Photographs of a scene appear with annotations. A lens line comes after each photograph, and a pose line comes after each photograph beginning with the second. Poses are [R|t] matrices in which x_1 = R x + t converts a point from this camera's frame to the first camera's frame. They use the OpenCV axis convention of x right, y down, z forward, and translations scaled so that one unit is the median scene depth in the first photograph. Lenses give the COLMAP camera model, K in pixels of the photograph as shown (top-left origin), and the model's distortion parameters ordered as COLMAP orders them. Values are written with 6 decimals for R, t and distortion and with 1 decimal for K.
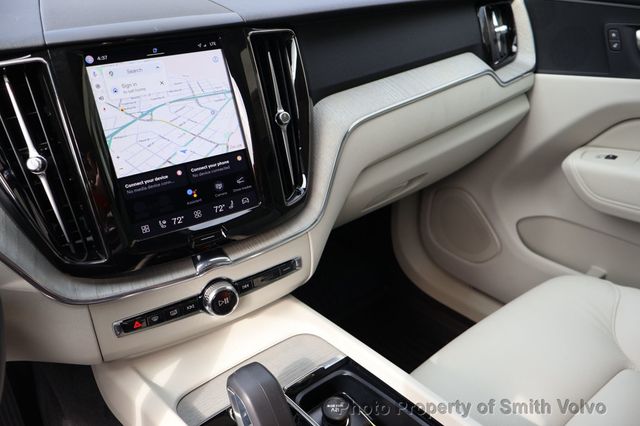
lens RADIAL K [[513.0, 0, 319.7], [0, 513.0, 214.2], [0, 0, 1]] dist [0.001340, 0.017174]
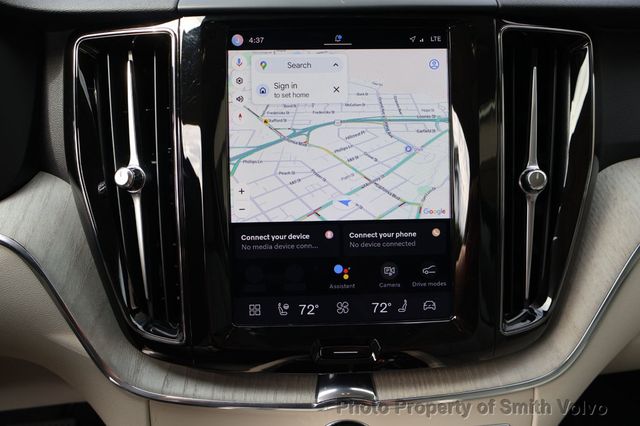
lens RADIAL K [[513.0, 0, 316.4], [0, 513.0, 211.7], [0, 0, 1]] dist [0.001340, 0.017174]
pose [[0.859213, 0.205996, -0.468315, -0.005697], [-0.254015, 0.966332, -0.040980, -0.078159], [0.444106, 0.154170, 0.882611, 0.447825]]
